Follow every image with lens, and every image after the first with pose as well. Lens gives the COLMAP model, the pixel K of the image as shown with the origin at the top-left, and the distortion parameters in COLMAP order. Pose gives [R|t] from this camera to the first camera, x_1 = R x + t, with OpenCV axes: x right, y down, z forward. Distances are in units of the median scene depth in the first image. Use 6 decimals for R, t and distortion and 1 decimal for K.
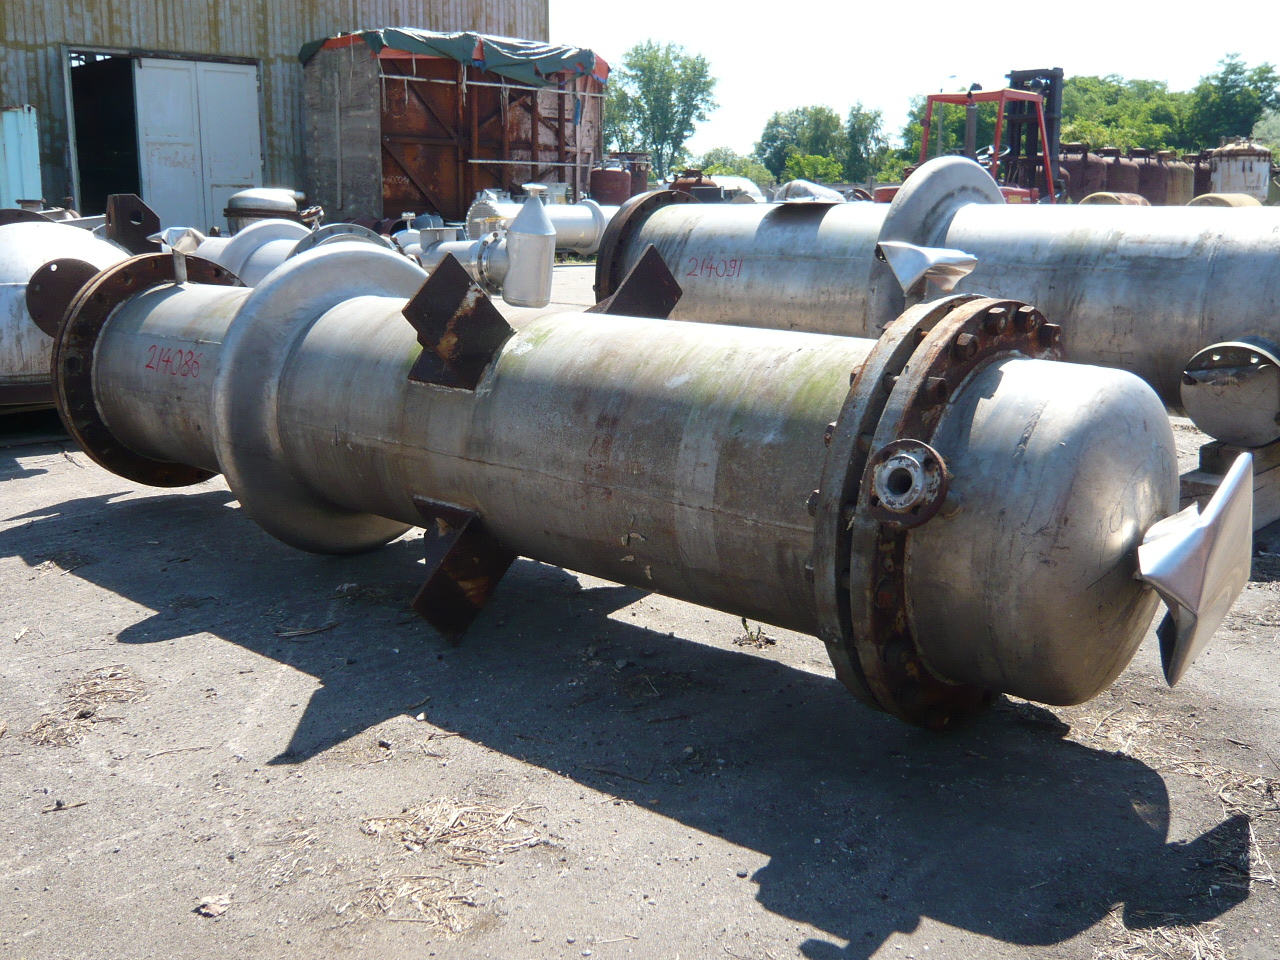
lens RADIAL K [[1239.8, 0, 637.1], [0, 1239.8, 478.1], [0, 0, 1]] dist [-0.095611, 0.000000]
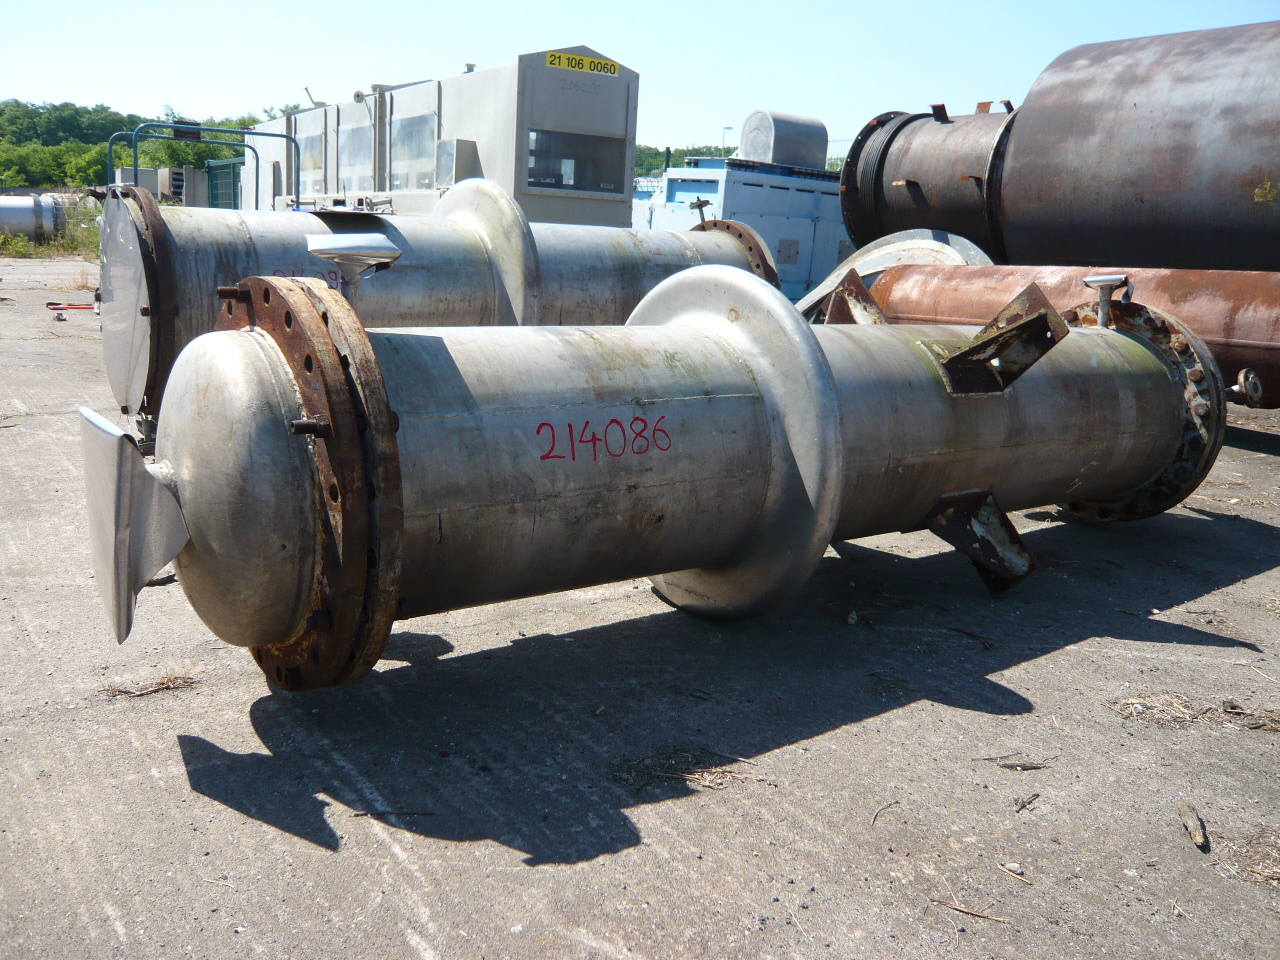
lens RADIAL K [[1069.4, 0, 639.0], [0, 1069.4, 478.3], [0, 0, 1]] dist [-0.072074, -0.004246]
pose [[0.206818, -0.201333, 0.957440, -1.131683], [0.160239, 0.972354, 0.169855, -0.204786], [-0.965168, 0.118290, 0.233362, 1.006705]]
